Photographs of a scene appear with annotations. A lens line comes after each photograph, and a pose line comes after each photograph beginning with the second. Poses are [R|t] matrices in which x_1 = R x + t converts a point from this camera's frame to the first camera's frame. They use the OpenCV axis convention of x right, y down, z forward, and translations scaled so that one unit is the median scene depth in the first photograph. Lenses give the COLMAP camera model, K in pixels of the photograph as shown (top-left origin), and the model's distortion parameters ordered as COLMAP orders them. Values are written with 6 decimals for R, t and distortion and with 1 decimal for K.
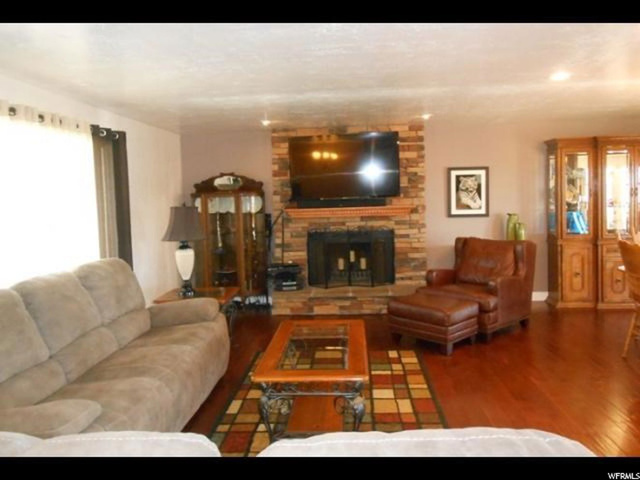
lens RADIAL K [[483.8, 0, 334.3], [0, 483.8, 220.1], [0, 0, 1]] dist [-0.004477, 0.004908]
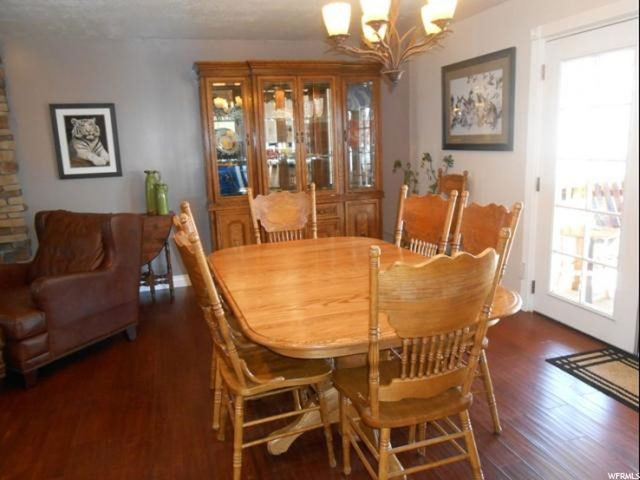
lens RADIAL K [[483.8, 0, 334.3], [0, 483.8, 220.1], [0, 0, 1]] dist [-0.004477, 0.004908]
pose [[0.934958, -0.071220, 0.347537, 0.360407], [0.036634, 0.993787, 0.105100, -0.005992], [-0.352863, -0.085532, 0.931757, 0.231608]]
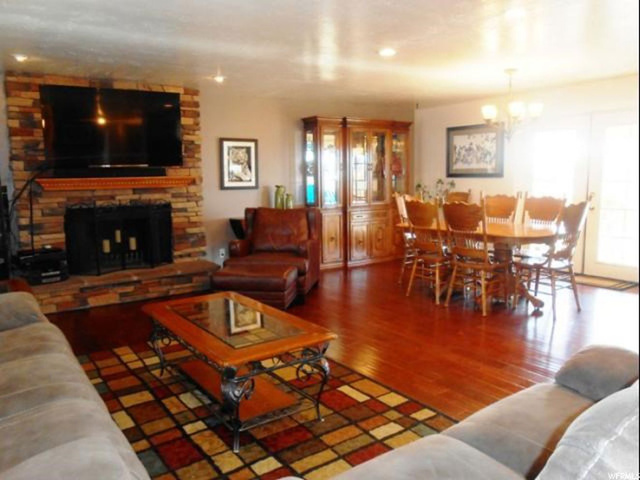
lens RADIAL K [[485.5, 0, 300.2], [0, 485.5, 239.1], [0, 0, 1]] dist [-0.003827, 0.001875]
pose [[0.793908, -0.062892, 0.604777, -0.238945], [0.025559, 0.997209, 0.070150, 0.029074], [-0.607501, -0.040236, 0.793300, 0.127031]]
